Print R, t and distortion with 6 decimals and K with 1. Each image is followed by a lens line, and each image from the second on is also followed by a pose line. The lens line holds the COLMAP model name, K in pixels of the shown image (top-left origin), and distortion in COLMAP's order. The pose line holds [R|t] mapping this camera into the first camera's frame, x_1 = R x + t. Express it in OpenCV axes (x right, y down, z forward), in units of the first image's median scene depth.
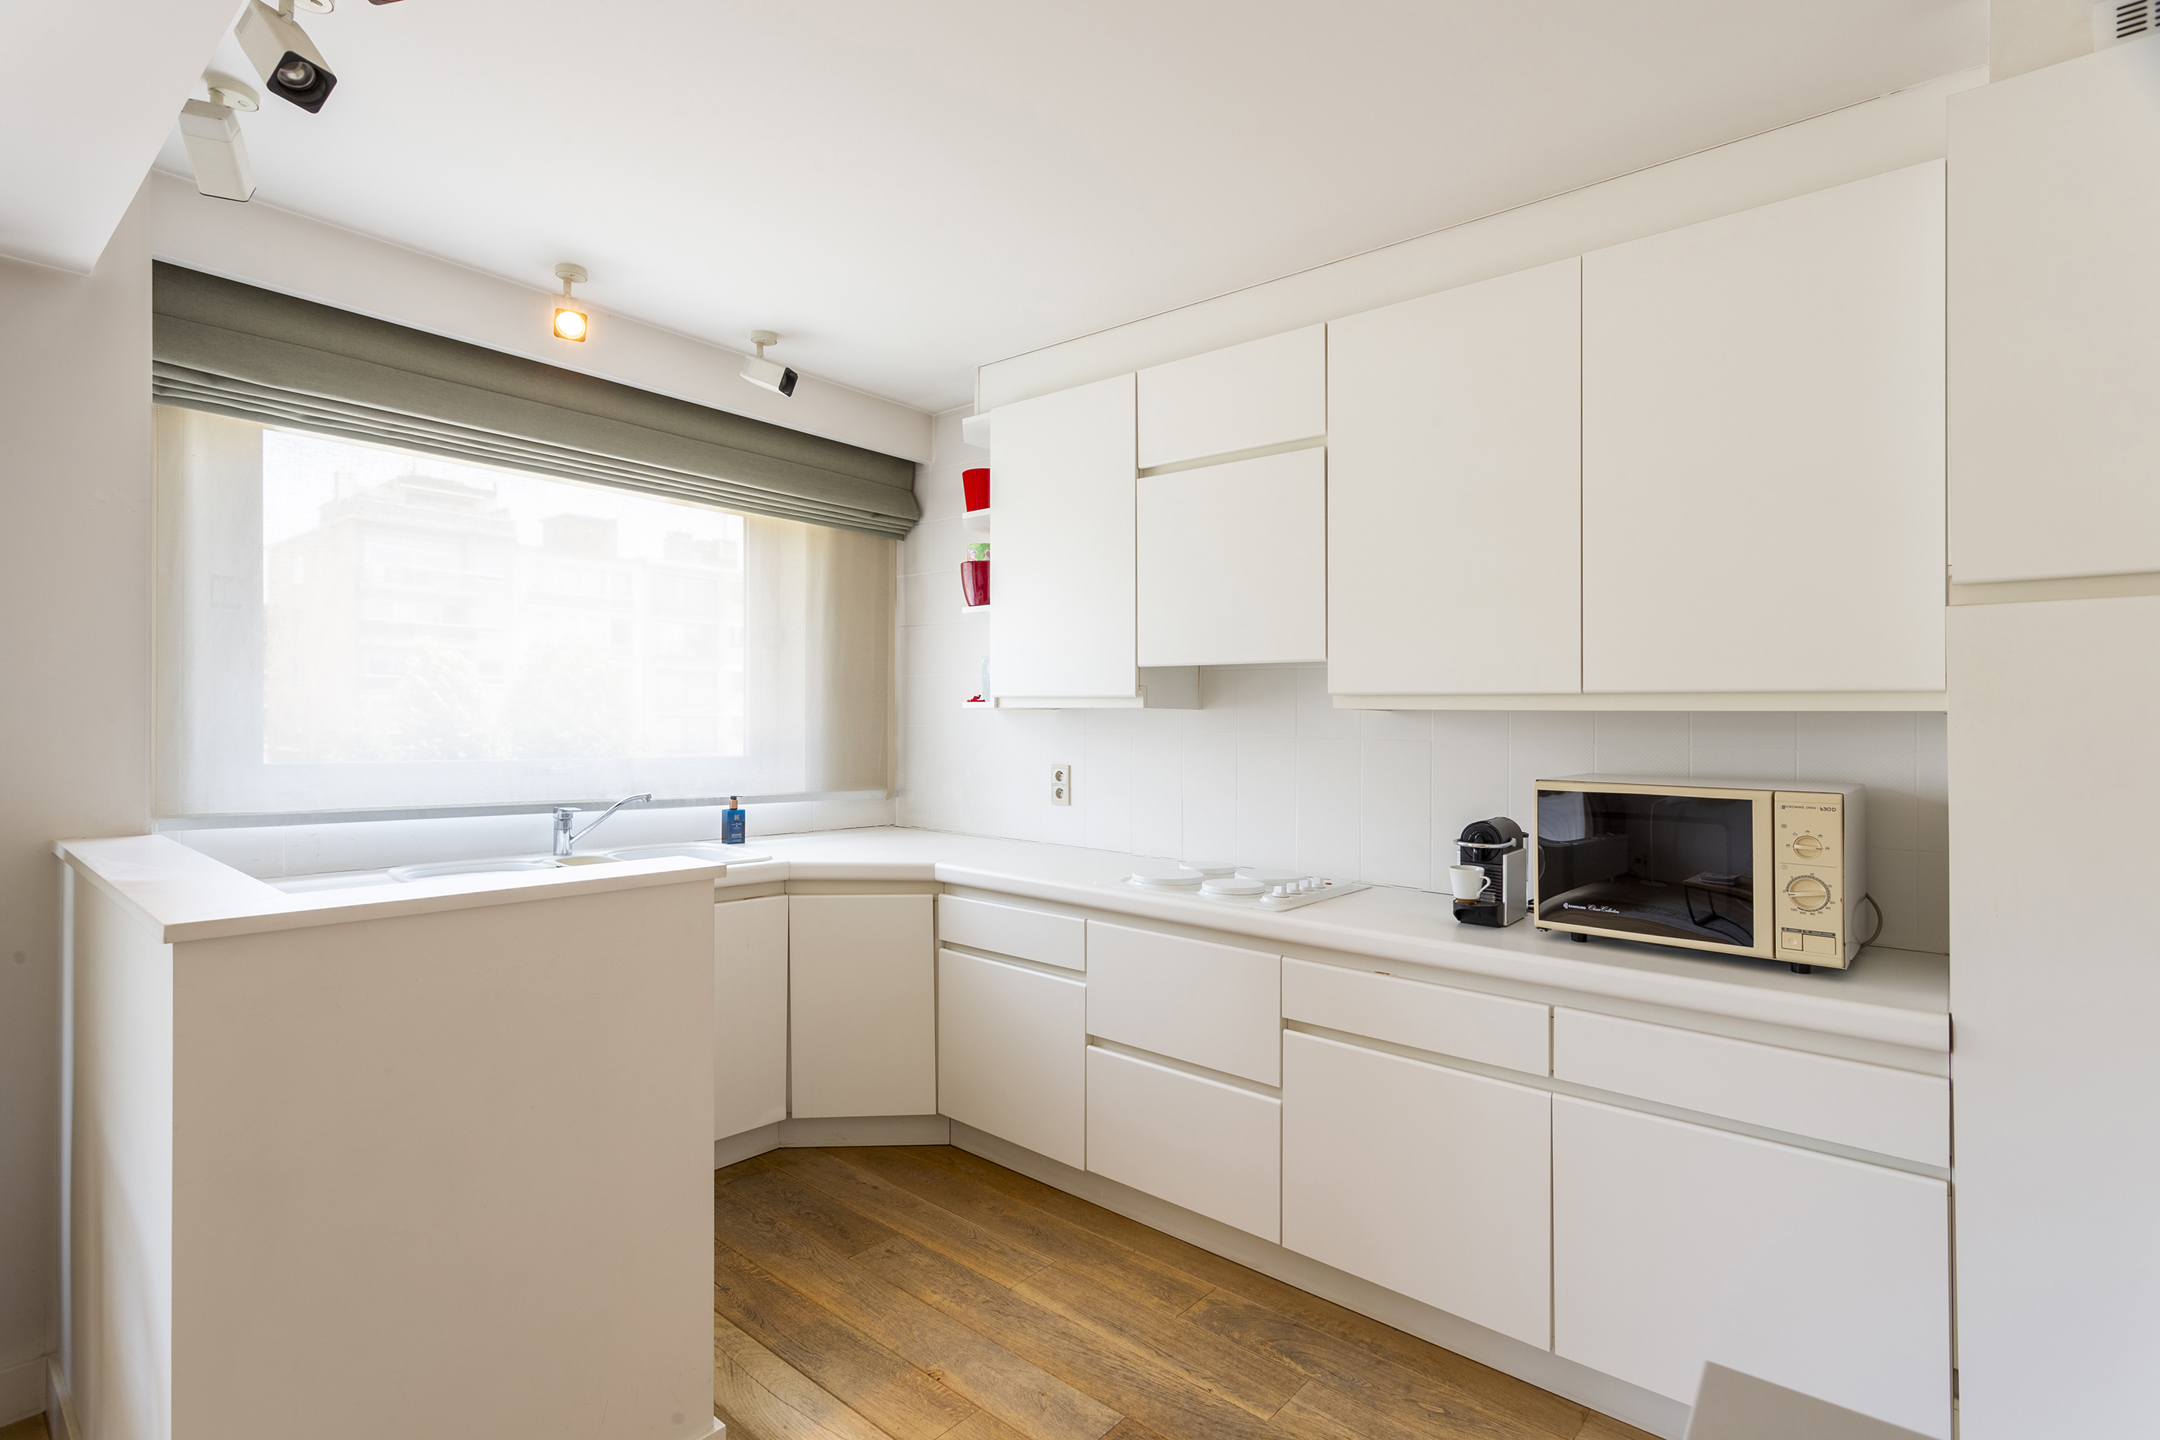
lens RADIAL K [[1027.1, 0, 1076.9], [0, 1027.1, 696.5], [0, 0, 1]] dist [-0.000051, 0.001103]
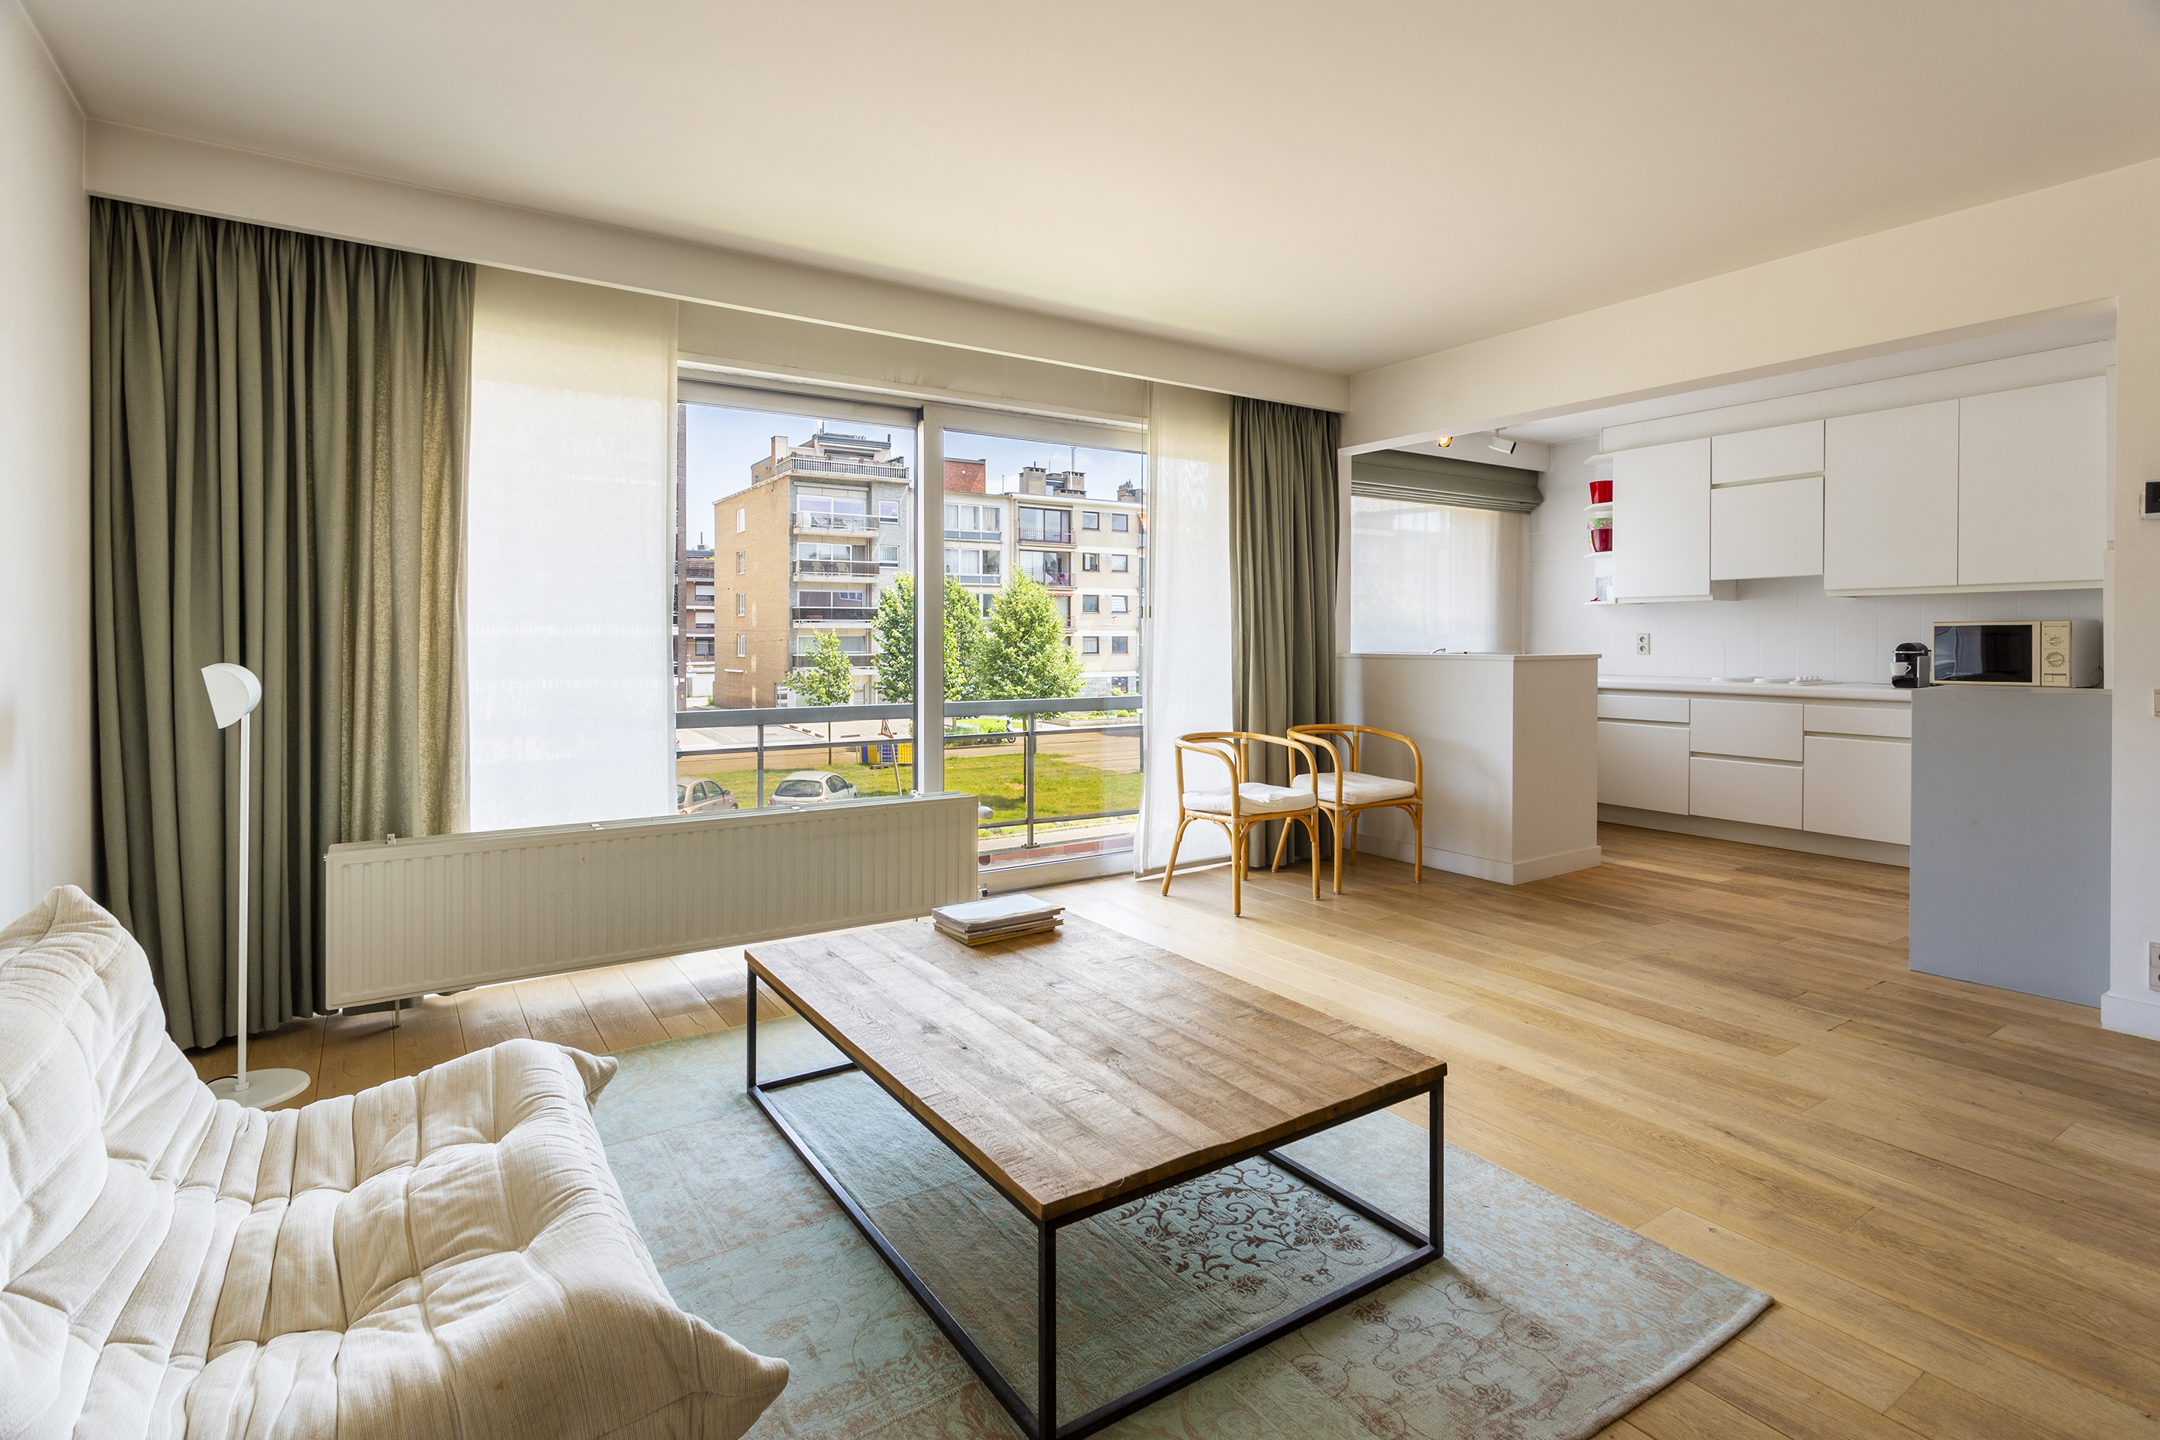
lens RADIAL K [[1065.8, 0, 1082.1], [0, 1065.8, 658.8], [0, 0, 1]] dist [0.001202, 0.000936]
pose [[0.961697, -0.012648, -0.273821, -0.577348], [0.023816, 0.999013, 0.037499, 0.018835], [0.273077, -0.042584, 0.961049, -1.429497]]
